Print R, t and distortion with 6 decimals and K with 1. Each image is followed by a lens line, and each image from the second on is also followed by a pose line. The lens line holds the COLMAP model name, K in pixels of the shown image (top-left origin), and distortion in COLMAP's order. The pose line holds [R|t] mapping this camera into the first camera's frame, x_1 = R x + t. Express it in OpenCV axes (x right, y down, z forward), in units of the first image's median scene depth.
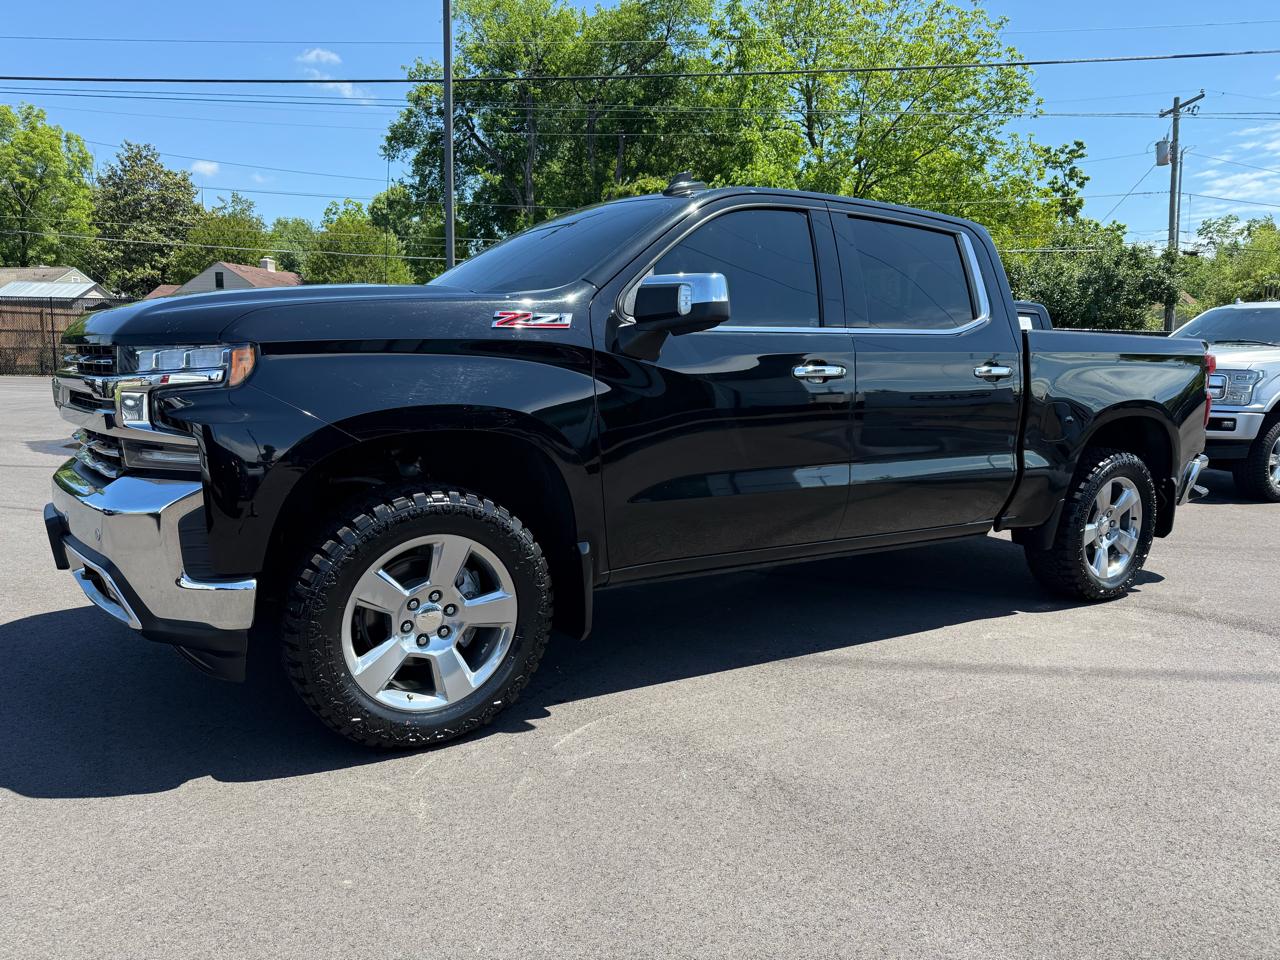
lens RADIAL K [[926.5, 0, 640.0], [0, 926.5, 480.0], [0, 0, 1]] dist [0.029548, -0.040015]
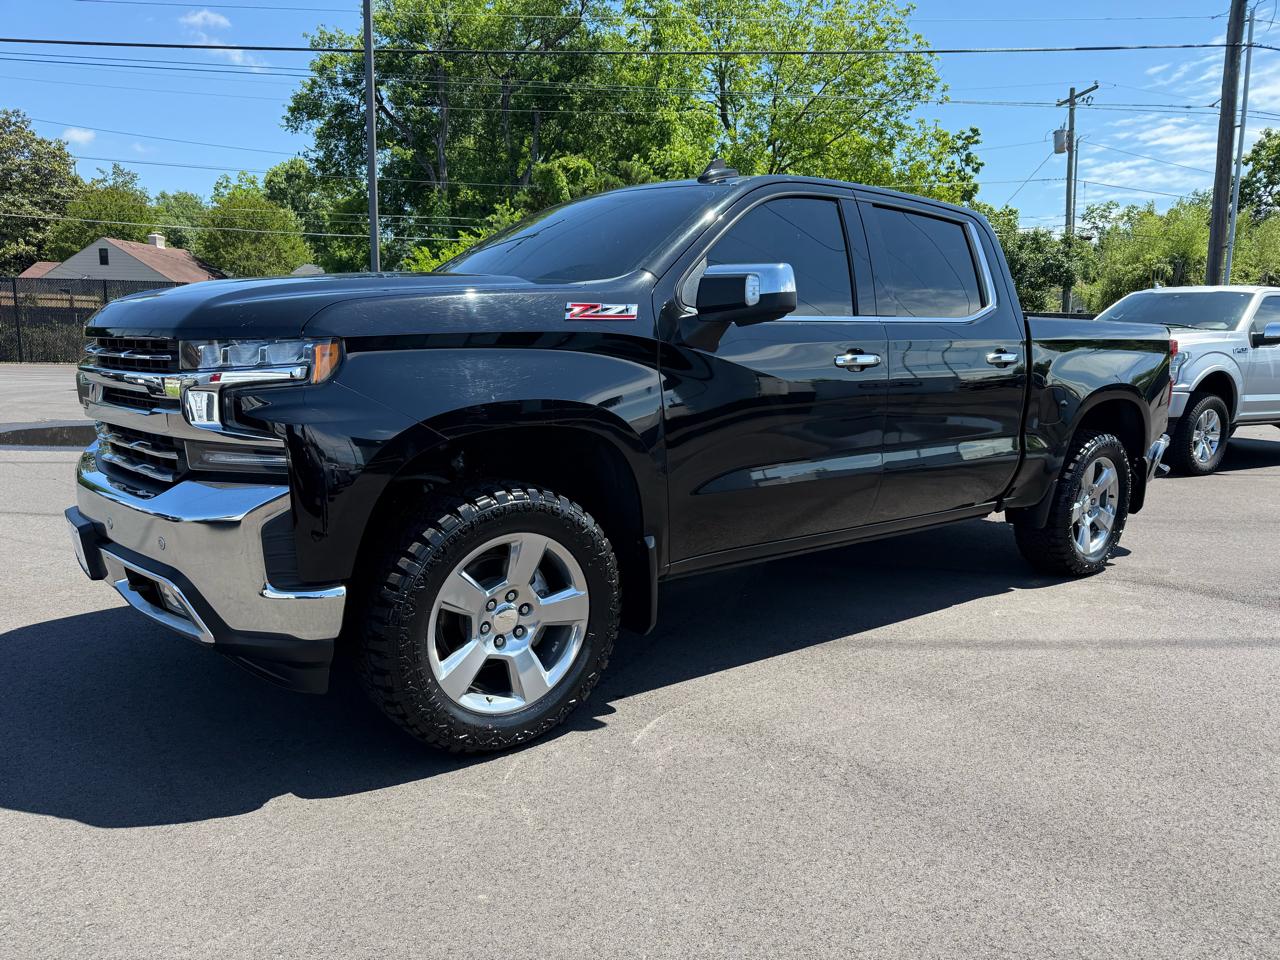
lens RADIAL K [[927.4, 0, 646.5], [0, 927.4, 480.1], [0, 0, 1]] dist [0.031238, -0.039984]
pose [[0.994024, -0.019185, 0.107463, -0.018372], [0.016933, 0.999618, 0.021825, -0.001540], [-0.107841, -0.019875, 0.993969, 0.001895]]
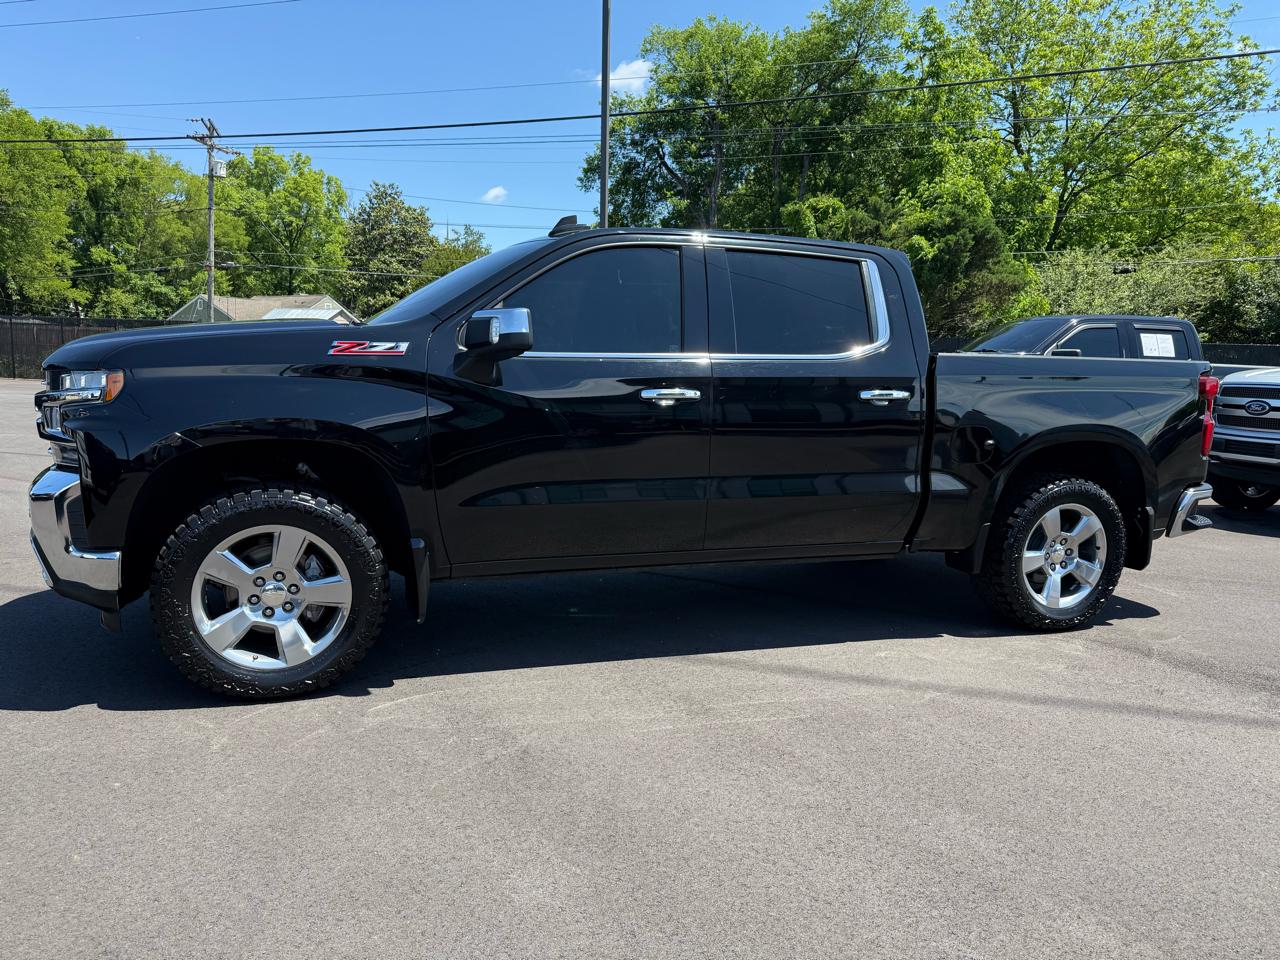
lens RADIAL K [[926.5, 0, 640.0], [0, 926.5, 480.0], [0, 0, 1]] dist [0.029548, -0.040015]
pose [[0.971318, 0.028563, -0.236061, 0.052592], [-0.033009, 0.999344, -0.014905, 0.000197], [0.235480, 0.022269, 0.971624, -0.007632]]
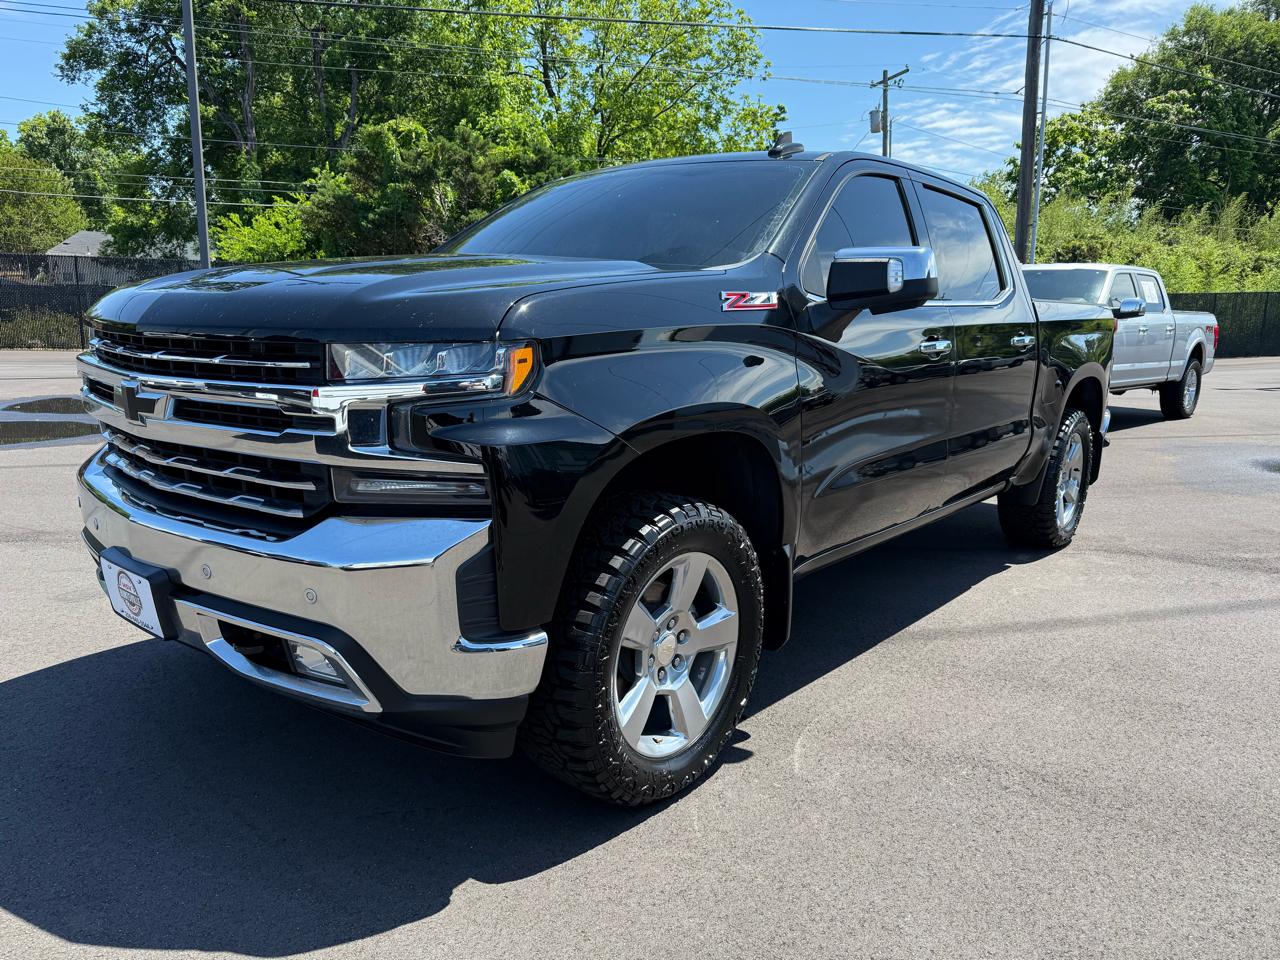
lens RADIAL K [[930.6, 0, 642.7], [0, 930.6, 476.1], [0, 0, 1]] dist [0.038272, -0.053571]
pose [[0.952037, -0.061666, 0.299704, -0.050421], [0.047995, 0.997452, 0.052774, -0.005963], [-0.302195, -0.035859, 0.952571, 0.018480]]
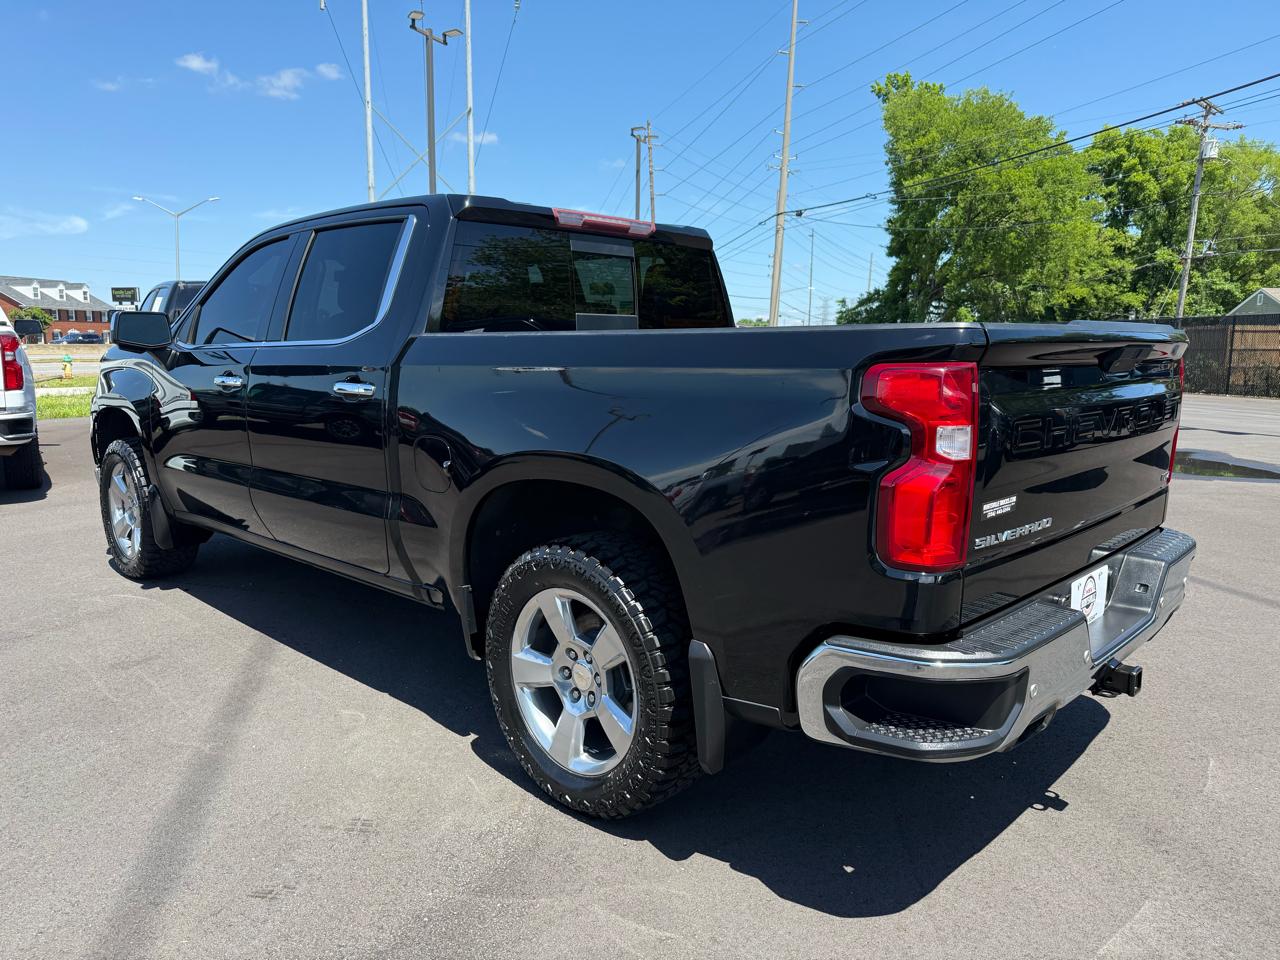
lens RADIAL K [[926.5, 0, 640.0], [0, 926.5, 480.0], [0, 0, 1]] dist [0.029548, -0.040015]
pose [[0.192932, 0.109781, -0.975051, 0.178778], [-0.130559, 0.987758, 0.085378, -0.020438], [0.972487, 0.110830, 0.204903, 0.157244]]
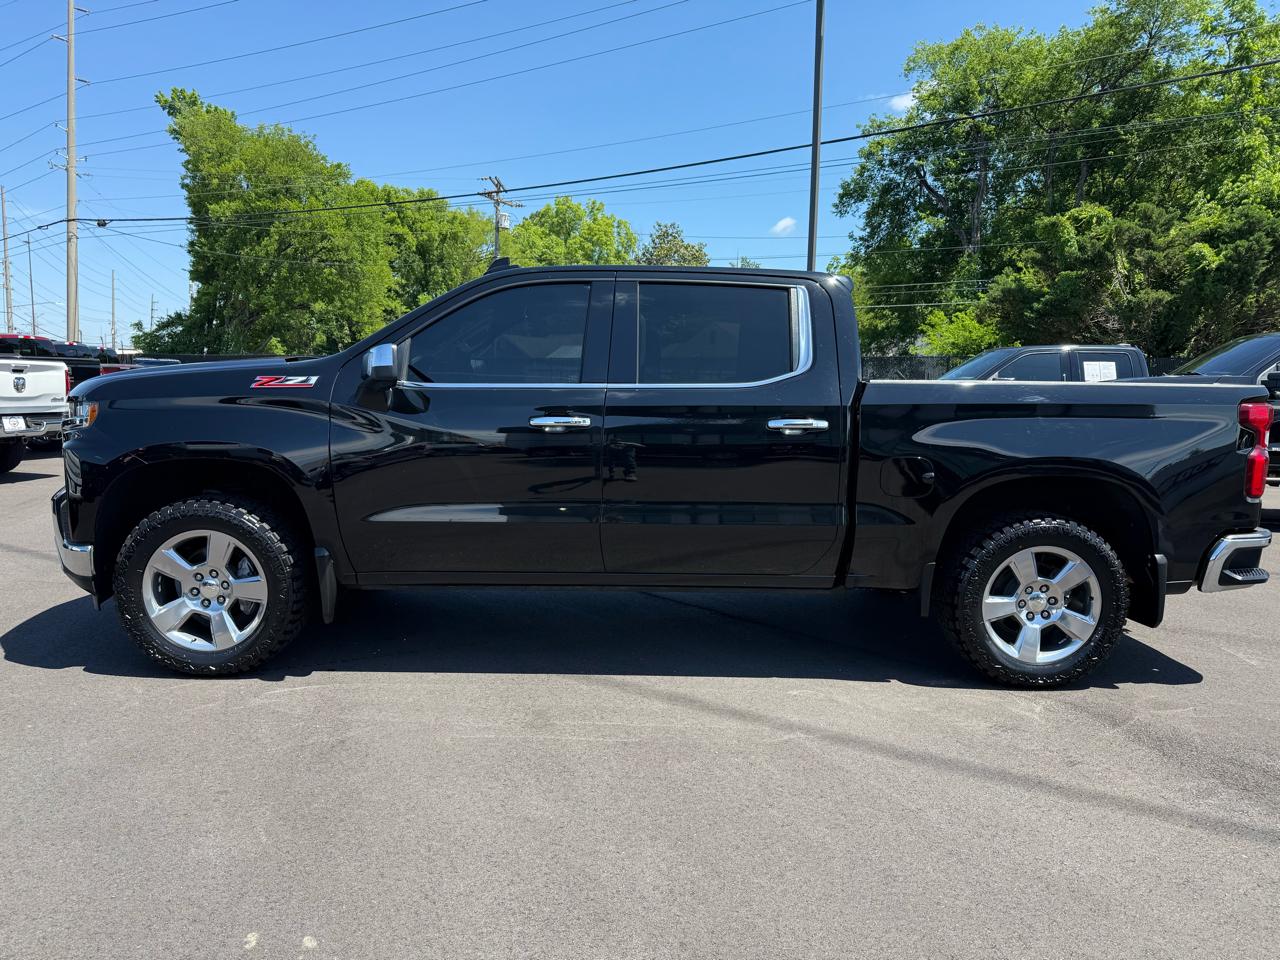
lens RADIAL K [[933.9, 0, 632.6], [0, 933.9, 479.5], [0, 0, 1]] dist [0.002901, -0.013406]
pose [[0.842892, 0.041380, -0.536490, 0.111388], [-0.067857, 0.997253, -0.029693, -0.002215], [0.533788, 0.061433, 0.843384, 0.011188]]
